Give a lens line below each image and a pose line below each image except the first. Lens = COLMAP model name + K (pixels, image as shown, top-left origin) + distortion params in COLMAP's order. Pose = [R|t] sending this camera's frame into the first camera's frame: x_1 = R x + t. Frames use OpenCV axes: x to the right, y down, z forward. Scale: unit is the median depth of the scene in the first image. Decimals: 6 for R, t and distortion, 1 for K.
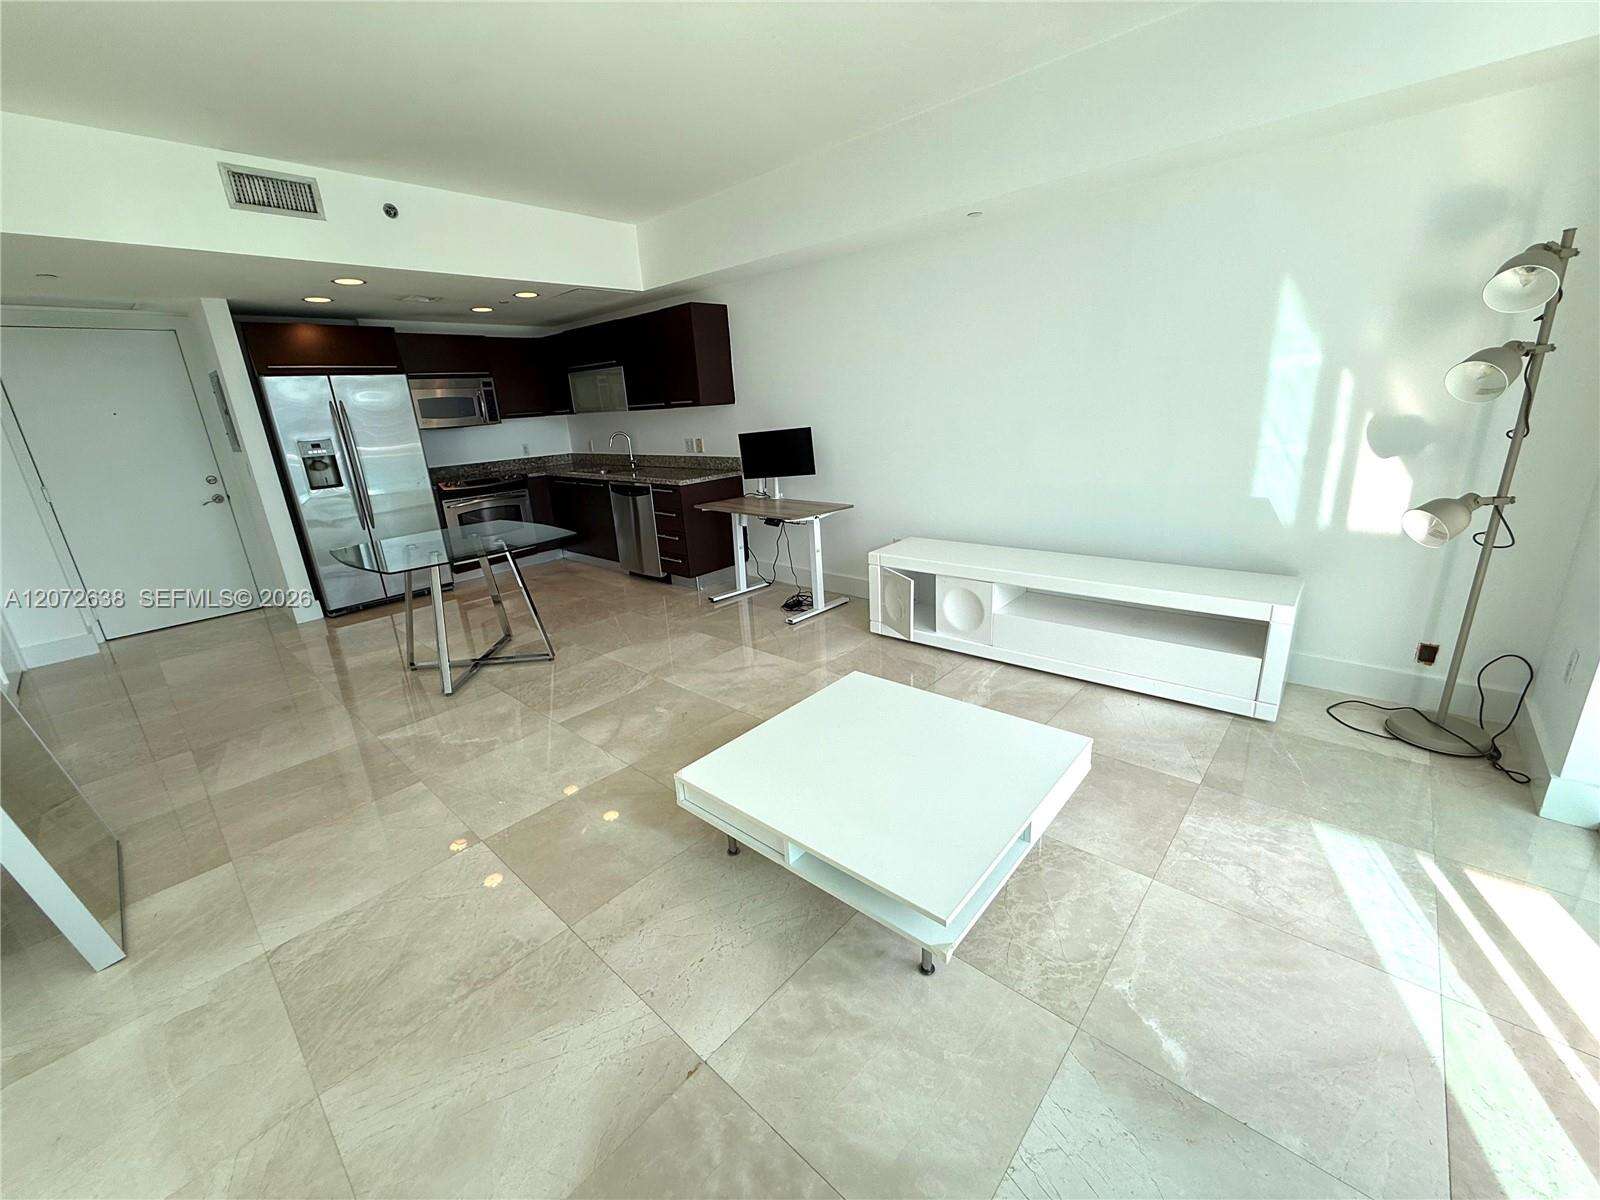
lens RADIAL K [[636.7, 0, 800.0], [0, 636.7, 600.0], [0, 0, 1]] dist [-0.004350, -0.000308]
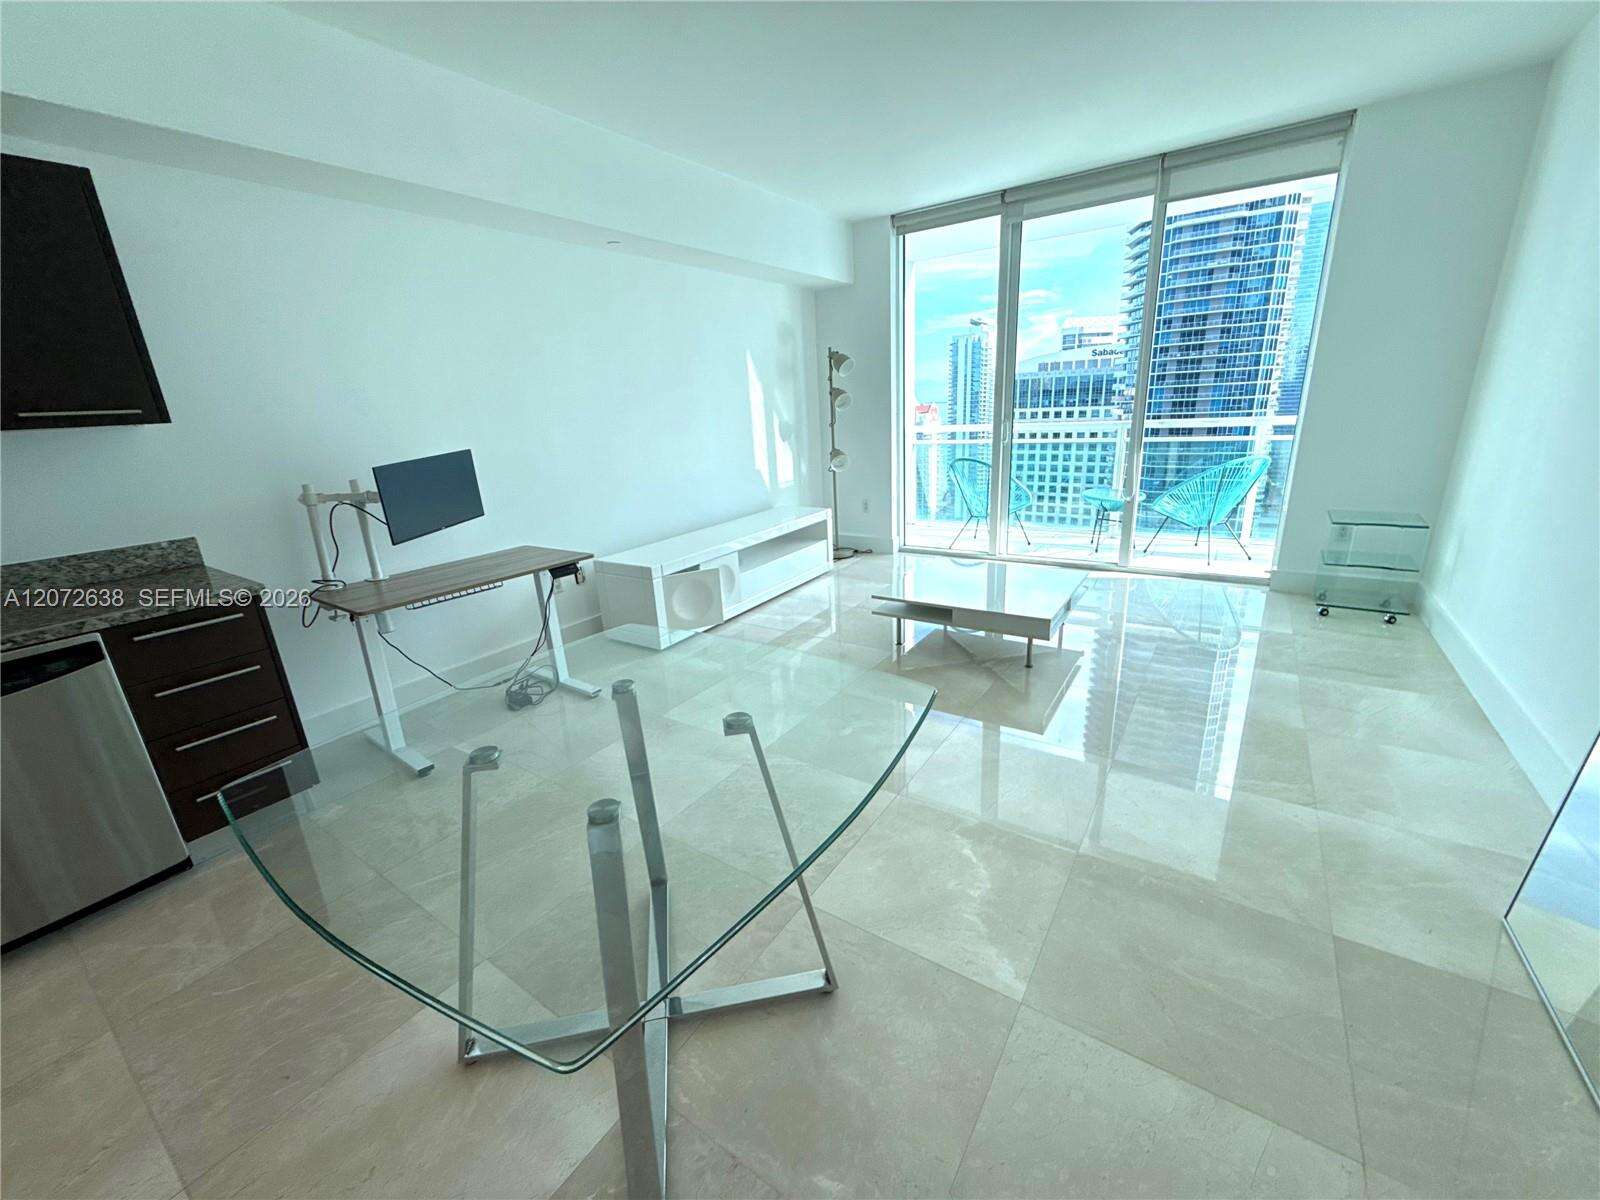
lens RADIAL K [[631.9, 0, 800.9], [0, 631.9, 598.6], [0, 0, 1]] dist [-0.002946, -0.000219]
pose [[-0.131737, -0.235840, 0.962821, -0.629083], [0.351170, 0.897193, 0.267813, -0.155948], [-0.926998, 0.373395, -0.035374, 0.640553]]
